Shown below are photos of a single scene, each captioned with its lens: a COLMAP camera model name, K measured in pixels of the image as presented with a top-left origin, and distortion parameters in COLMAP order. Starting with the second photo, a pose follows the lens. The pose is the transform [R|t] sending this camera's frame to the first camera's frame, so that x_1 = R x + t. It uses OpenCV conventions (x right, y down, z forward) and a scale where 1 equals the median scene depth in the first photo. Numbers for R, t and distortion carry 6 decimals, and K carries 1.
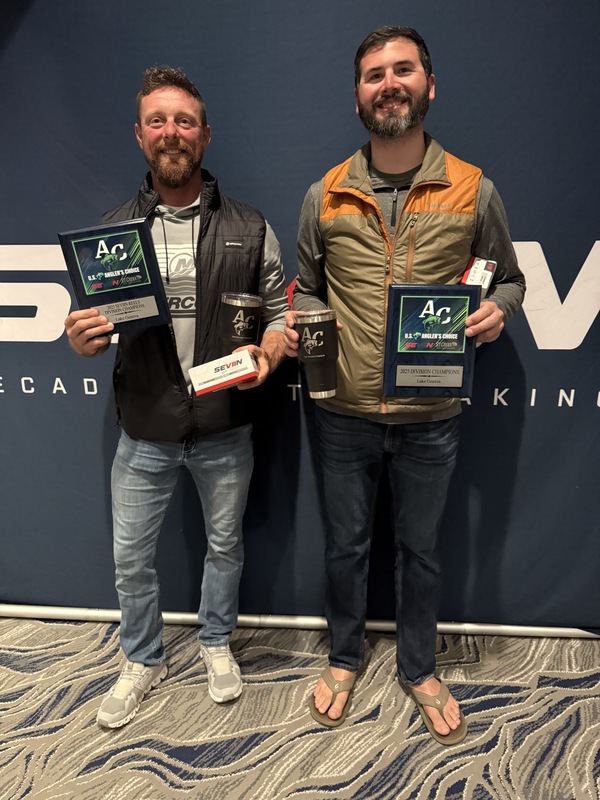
lens RADIAL K [[577.6, 0, 297.5], [0, 577.6, 400.5], [0, 0, 1]] dist [-0.003432, -0.009961]
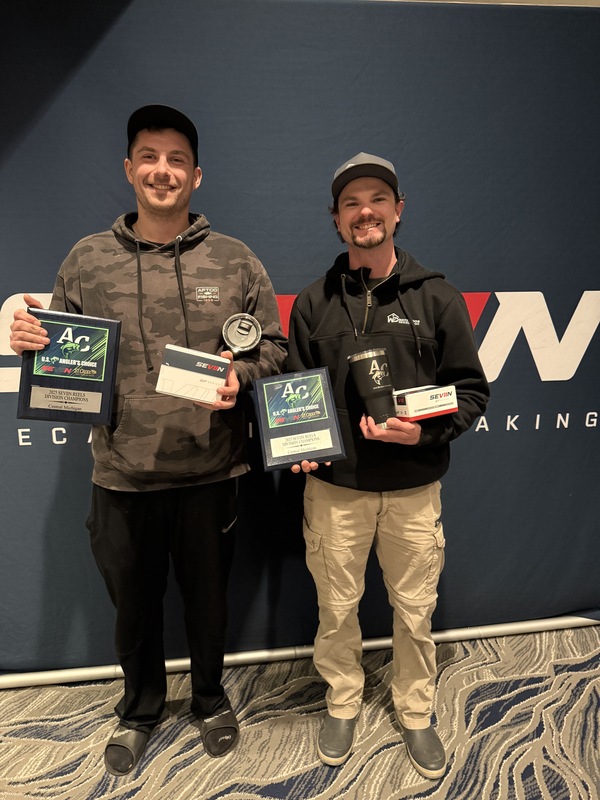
lens RADIAL K [[577.6, 0, 296.5], [0, 577.6, 395.7], [0, 0, 1]] dist [-0.003432, -0.009961]
pose [[0.974011, -0.042038, 0.222566, -0.323749], [0.055930, 0.996836, -0.056482, -0.018750], [-0.219487, 0.067462, 0.973280, -0.036847]]
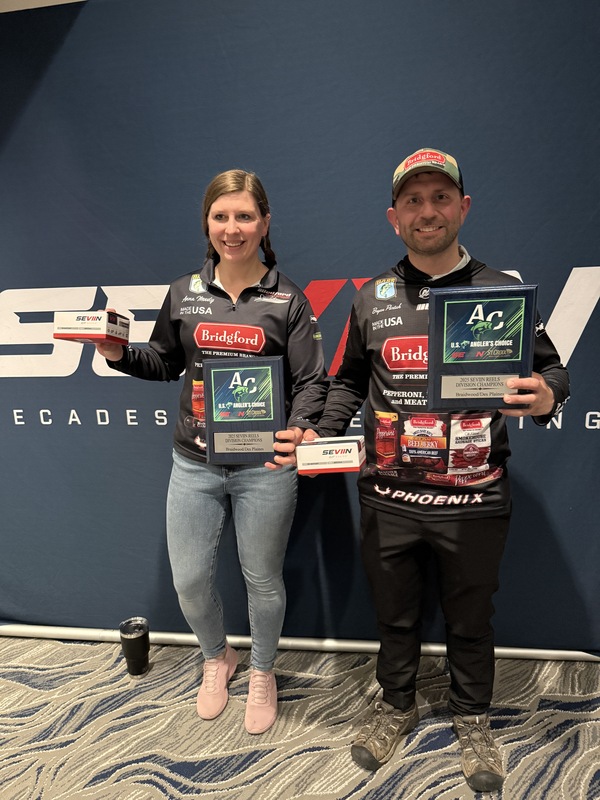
lens RADIAL K [[577.6, 0, 299.6], [0, 577.6, 401.4], [0, 0, 1]] dist [-0.003432, -0.009961]
pose [[0.997883, -0.019732, -0.061970, 0.078904], [0.016997, 0.998871, -0.044366, -0.000141], [0.062776, 0.043219, 0.997091, -0.047617]]
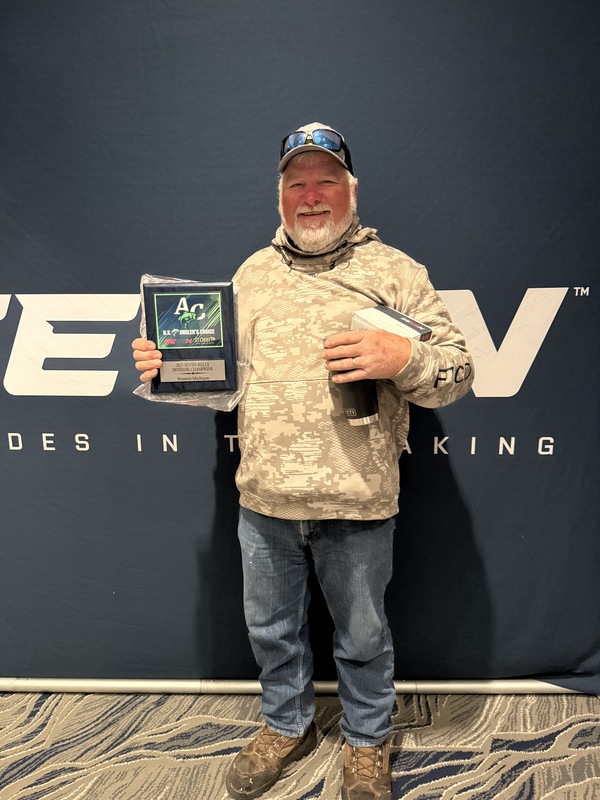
lens RADIAL K [[577.6, 0, 296.5], [0, 577.6, 399.0], [0, 0, 1]] dist [-0.003432, -0.009961]
pose [[0.999018, -0.014554, 0.041837, 0.068608], [0.017188, 0.997847, -0.063299, -0.027438], [-0.040826, 0.063956, 0.997117, 0.032924]]
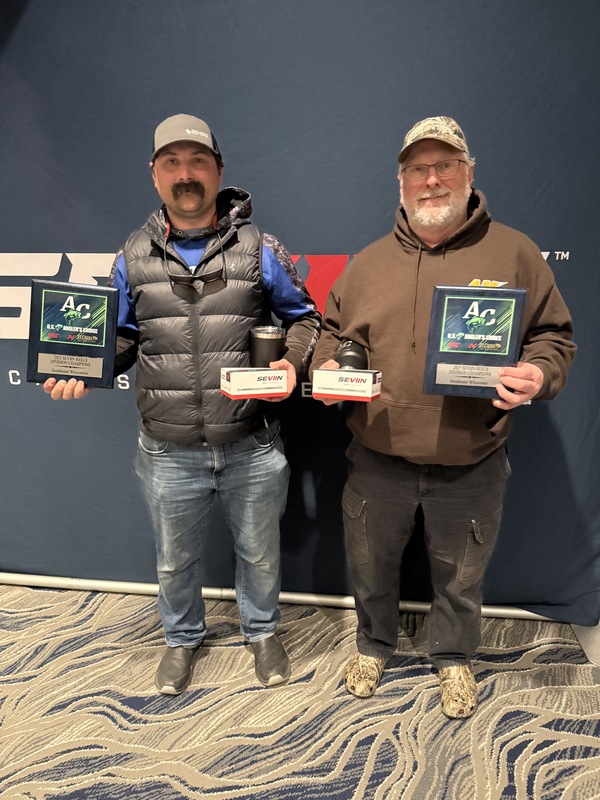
lens RADIAL K [[577.6, 0, 304.8], [0, 577.6, 404.2], [0, 0, 1]] dist [-0.003432, -0.009961]
pose [[0.998603, 0.015845, -0.050403, 0.170121], [-0.014784, 0.999663, 0.021351, -0.007762], [0.050725, -0.020576, 0.998501, -0.102918]]
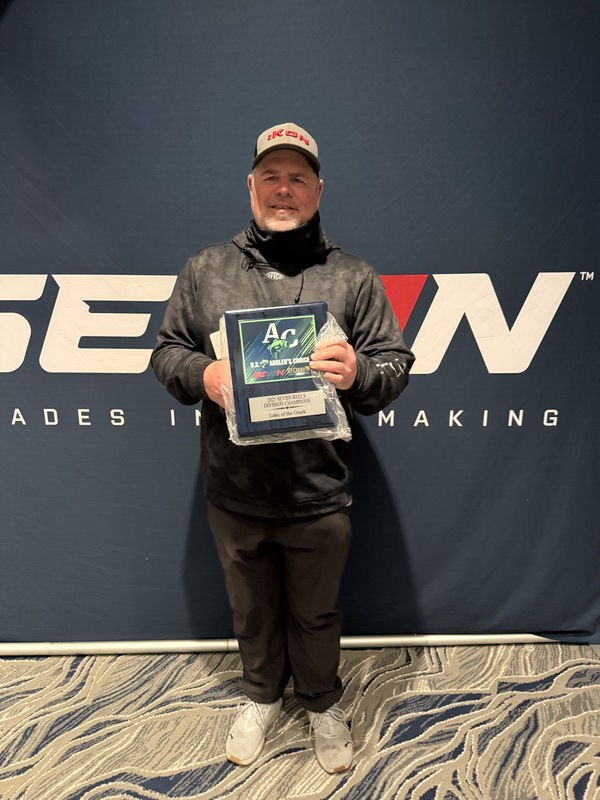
lens RADIAL K [[577.6, 0, 300.1], [0, 577.6, 403.8], [0, 0, 1]] dist [-0.003432, -0.009961]
pose [[0.995109, -0.020929, 0.096537, -0.033780], [0.022992, 0.999529, -0.020307, -0.017769], [-0.096066, 0.022427, 0.995122, -0.026206]]
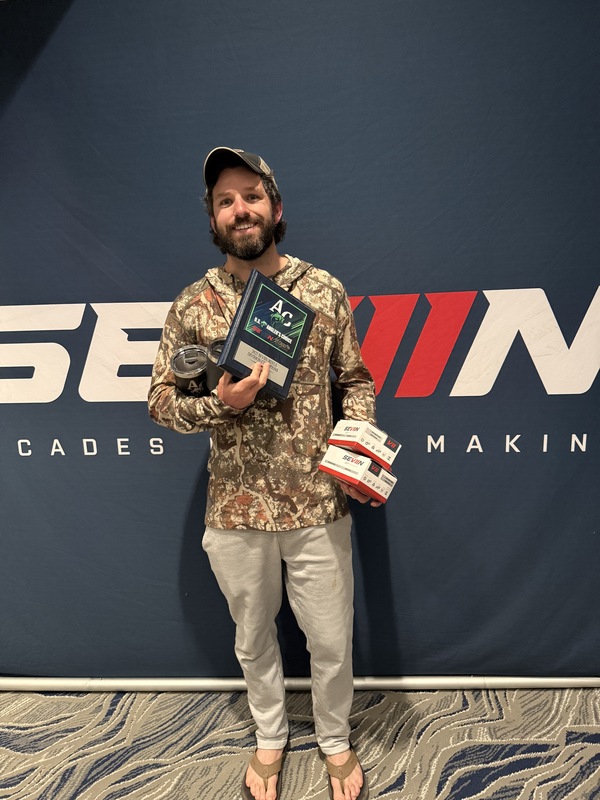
lens RADIAL K [[577.6, 0, 297.5], [0, 577.6, 403.1], [0, 0, 1]] dist [-0.003432, -0.009961]
pose [[0.999158, -0.033910, 0.023100, -0.034372], [0.035264, 0.997514, -0.061008, -0.027469], [-0.020974, 0.061771, 0.997870, 0.018870]]
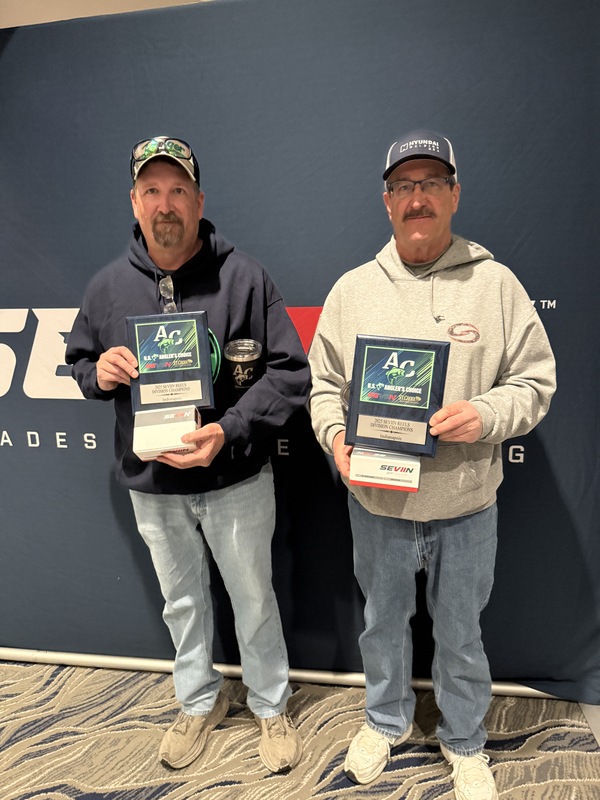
lens RADIAL K [[577.6, 0, 299.4], [0, 577.6, 399.1], [0, 0, 1]] dist [-0.003432, -0.009961]
pose [[0.997589, -0.002167, -0.069362, 0.221107], [-0.001954, 0.998239, -0.059286, -0.038314], [0.069368, 0.059279, 0.995828, -0.034534]]
